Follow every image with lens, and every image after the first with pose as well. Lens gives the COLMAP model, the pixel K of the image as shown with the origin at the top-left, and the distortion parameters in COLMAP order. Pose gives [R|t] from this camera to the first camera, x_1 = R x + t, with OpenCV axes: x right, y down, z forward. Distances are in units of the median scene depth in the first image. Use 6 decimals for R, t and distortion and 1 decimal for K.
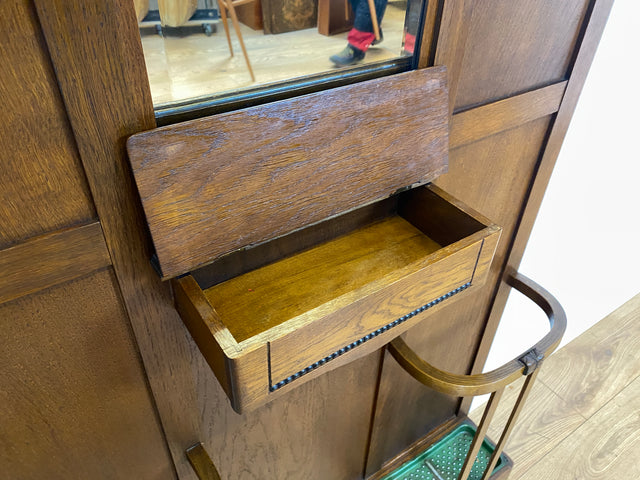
lens RADIAL K [[488.6, 0, 320.0], [0, 488.6, 240.0], [0, 0, 1]] dist [-0.000428, -0.002457]
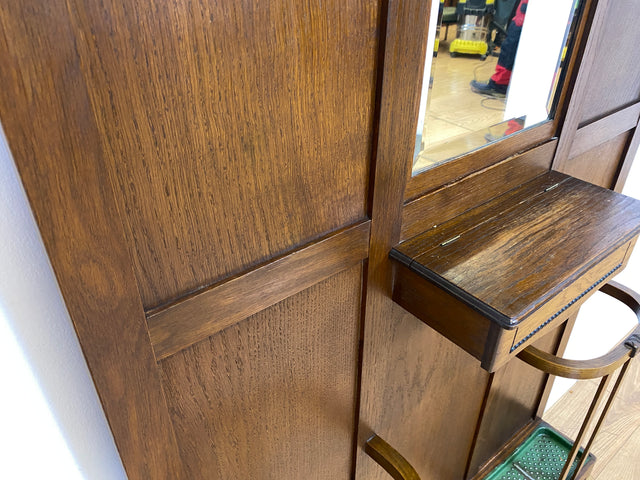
lens RADIAL K [[488.6, 0, 320.0], [0, 488.6, 240.0], [0, 0, 1]] dist [-0.000428, -0.002457]
pose [[0.996379, -0.066327, 0.053186, -0.227169], [0.070947, 0.993386, -0.090281, 0.039840], [-0.046847, 0.093727, 0.994495, -0.073249]]
